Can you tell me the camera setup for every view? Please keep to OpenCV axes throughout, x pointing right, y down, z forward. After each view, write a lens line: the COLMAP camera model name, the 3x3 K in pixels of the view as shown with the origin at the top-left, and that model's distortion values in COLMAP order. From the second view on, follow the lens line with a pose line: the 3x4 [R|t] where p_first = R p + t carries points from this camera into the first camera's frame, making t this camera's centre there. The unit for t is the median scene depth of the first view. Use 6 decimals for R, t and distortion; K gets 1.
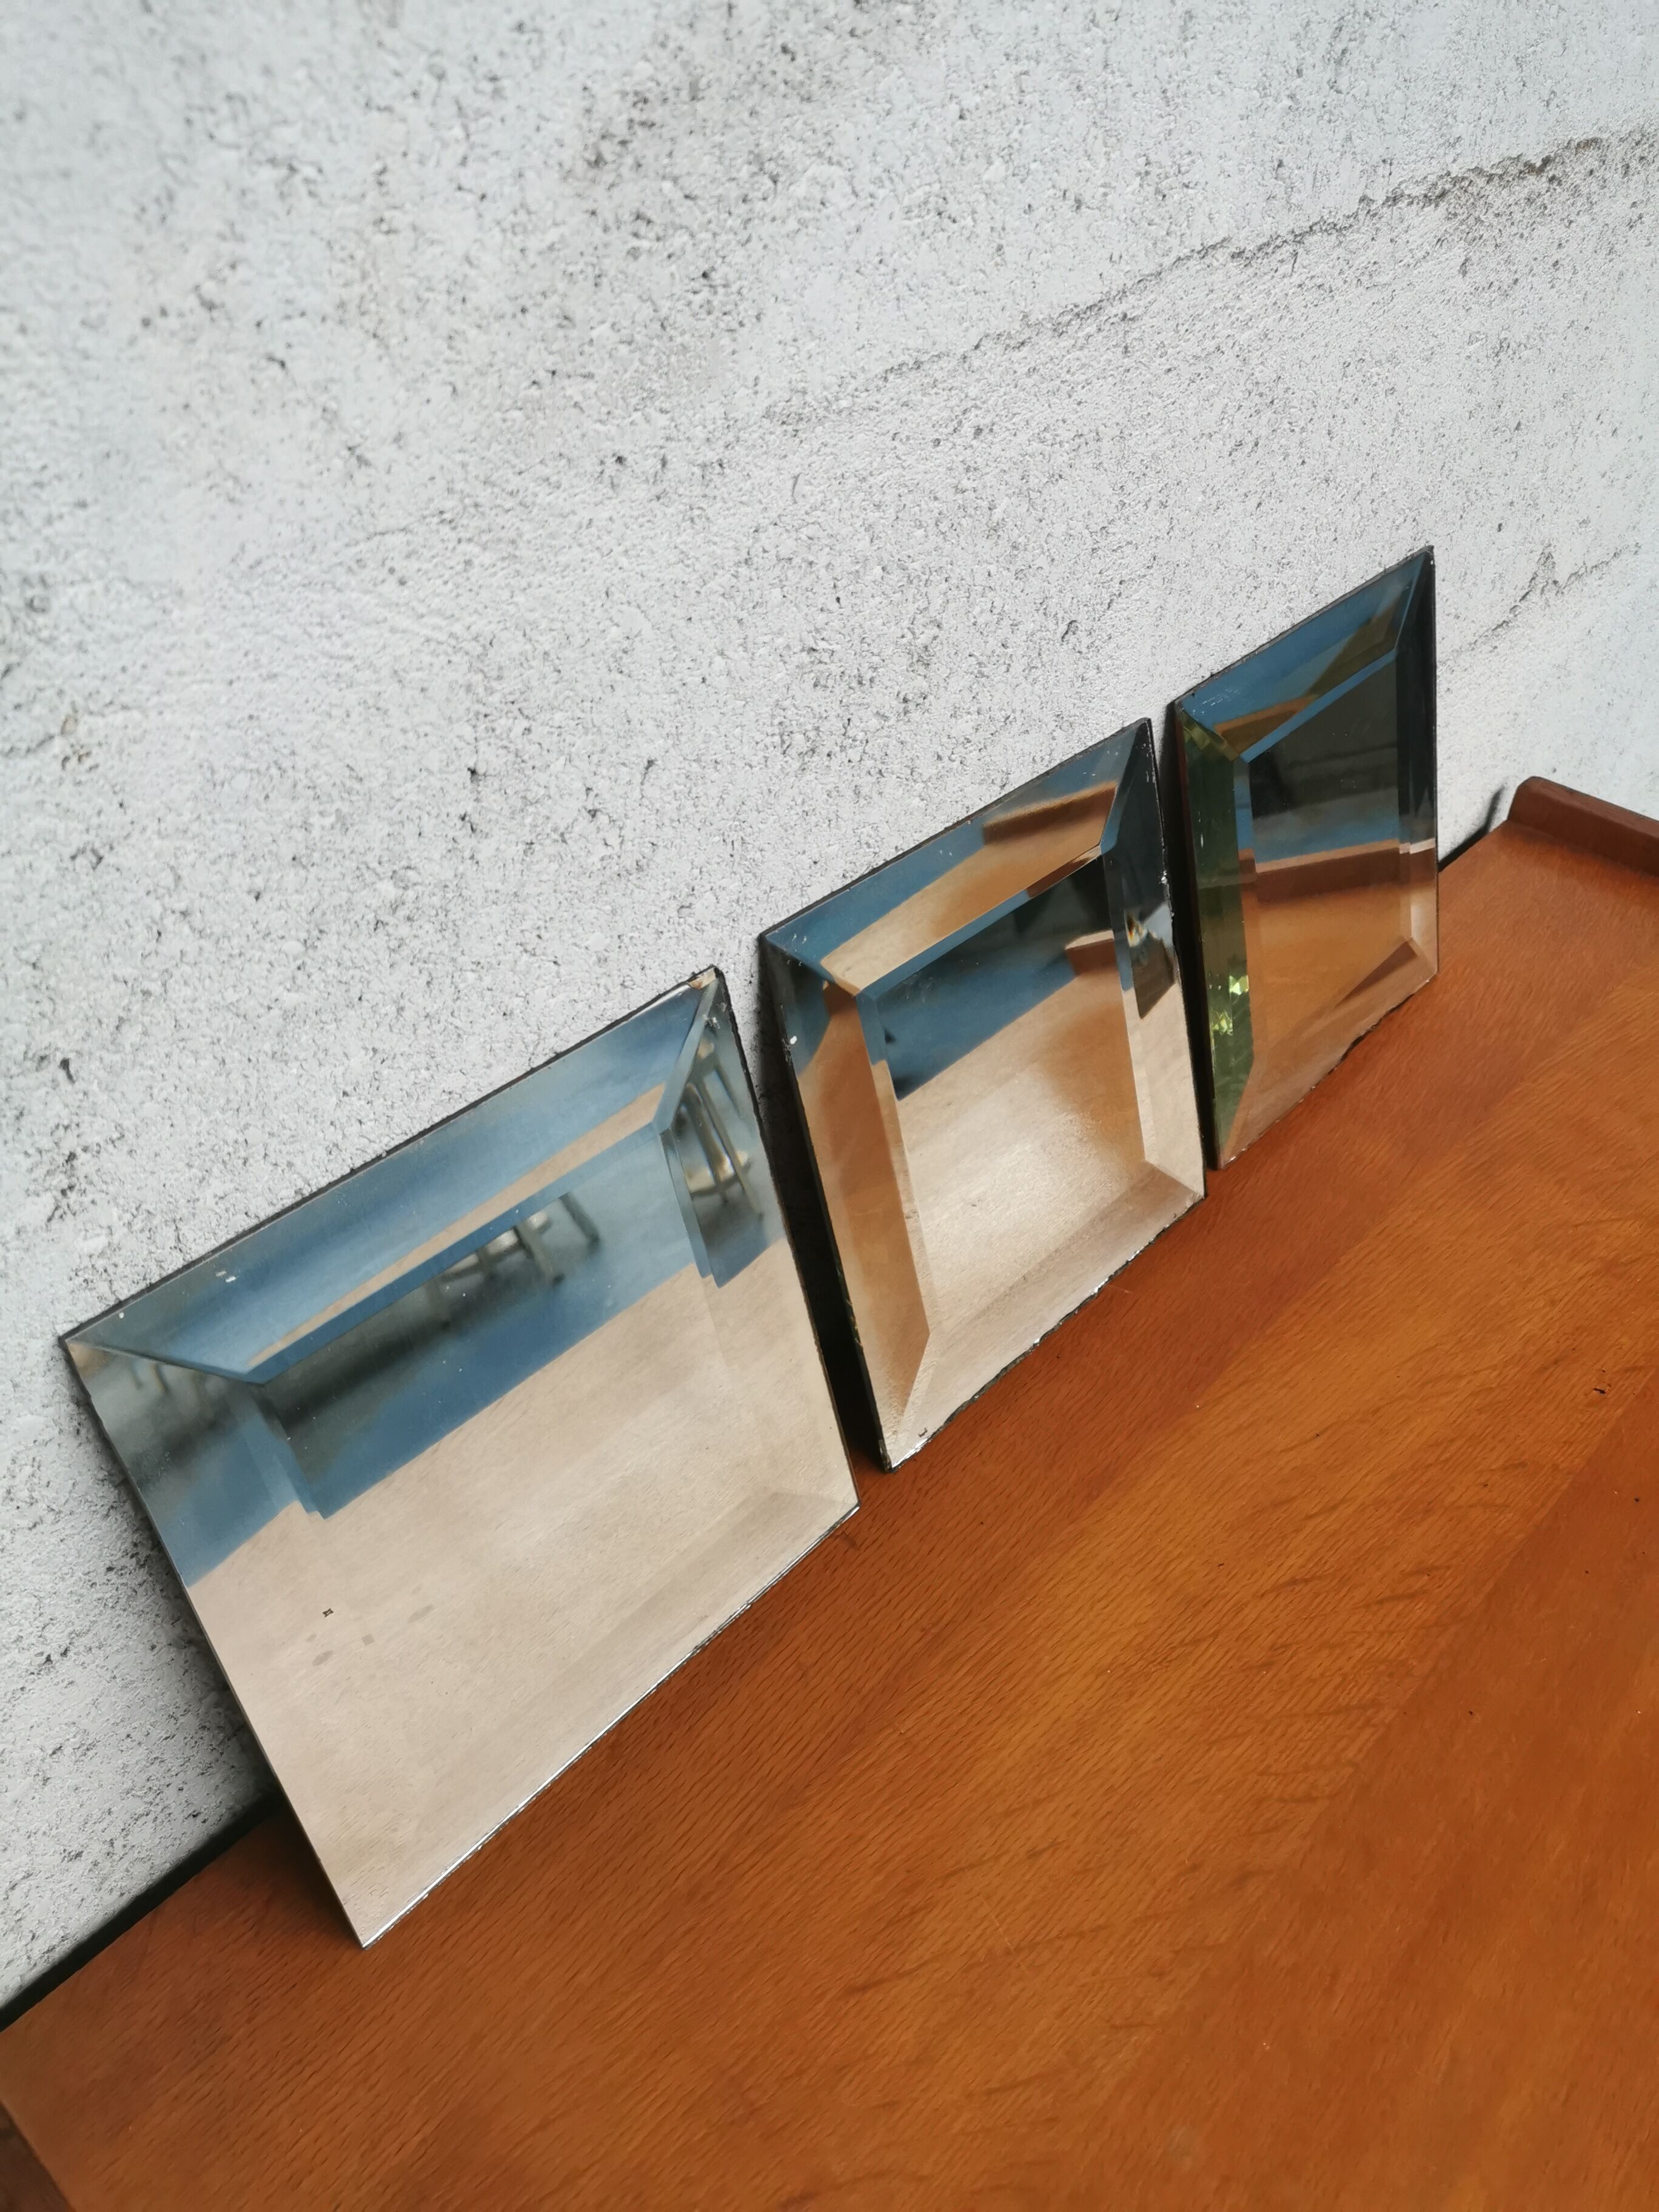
lens RADIAL K [[1733.1, 0, 842.3], [0, 1733.1, 1132.4], [0, 0, 1]] dist [0.032842, -0.036888]
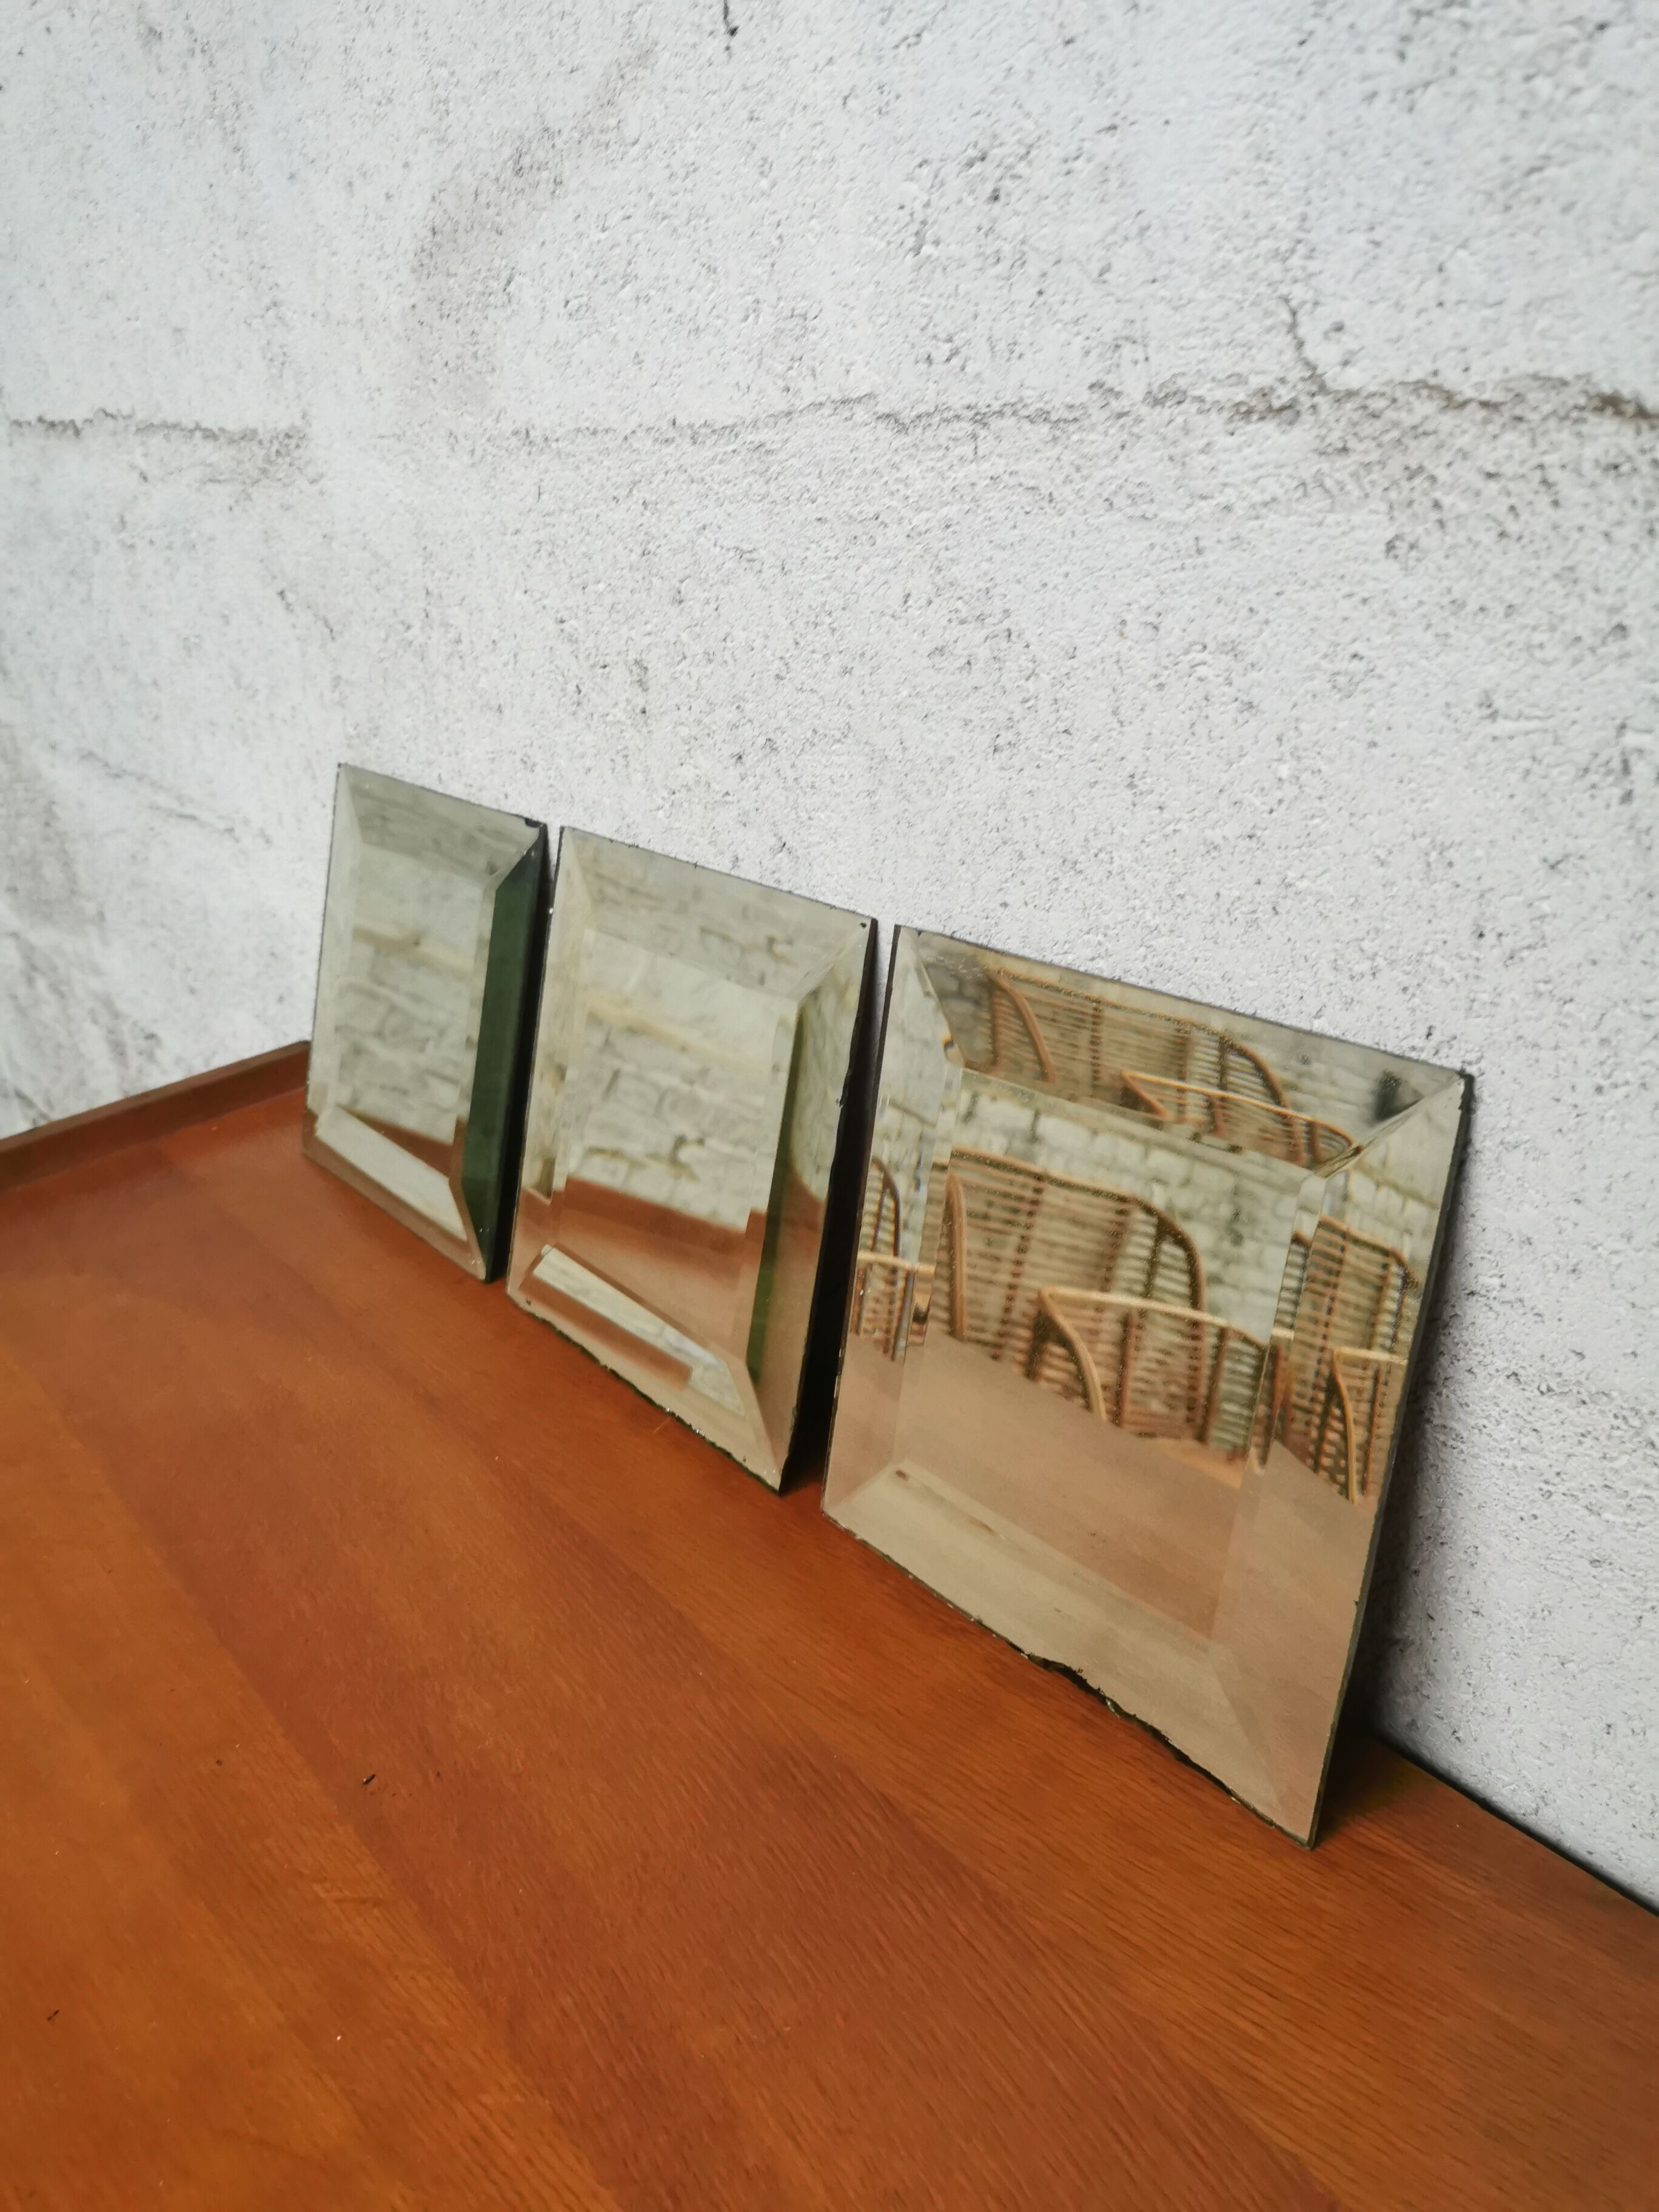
lens RADIAL K [[1733.1, 0, 827.0], [0, 1733.1, 1063.1], [0, 0, 1]] dist [0.032842, -0.036888]
pose [[-0.160449, 0.387507, -0.907796, 1.283813], [-0.554929, 0.725180, 0.407636, -0.677833], [0.816278, 0.569168, 0.098685, 1.198843]]
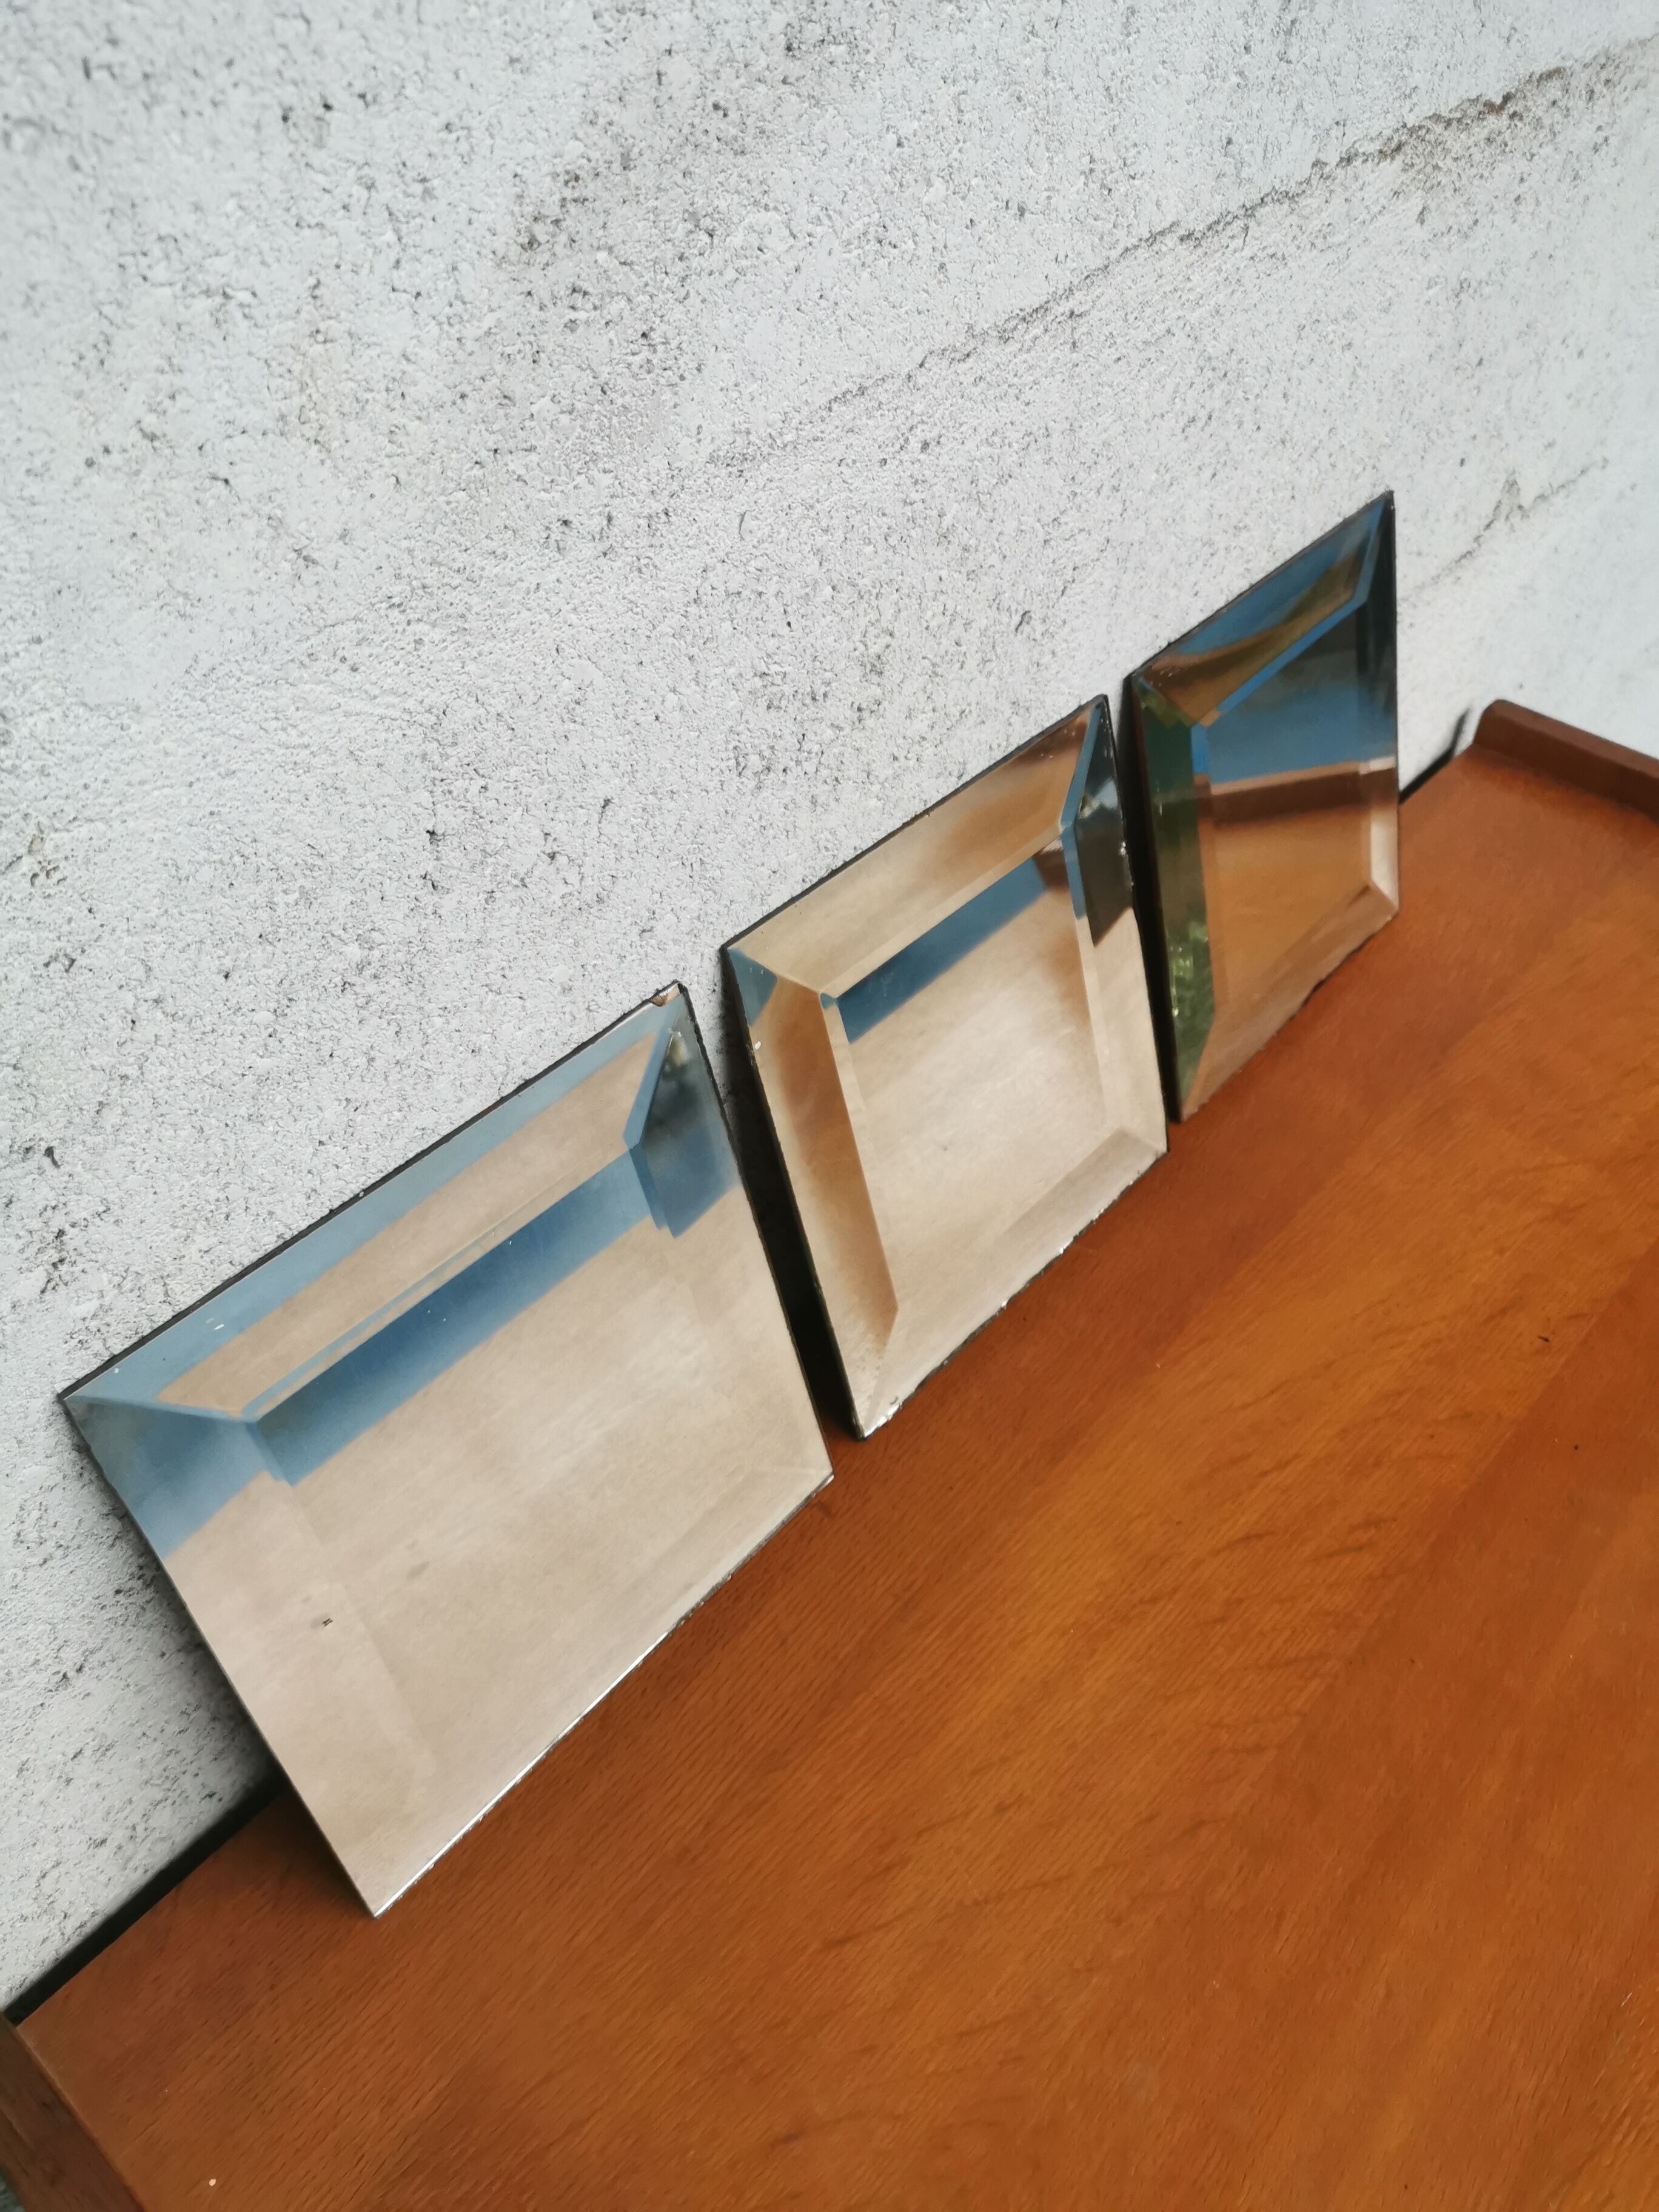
lens RADIAL K [[1733.1, 0, 841.8], [0, 1733.1, 1121.8], [0, 0, 1]] dist [0.032842, -0.036888]
pose [[0.999758, -0.021204, 0.005824, 0.015819], [0.020672, 0.996597, 0.079788, -0.095170], [-0.007496, -0.079648, 0.996795, -0.029671]]
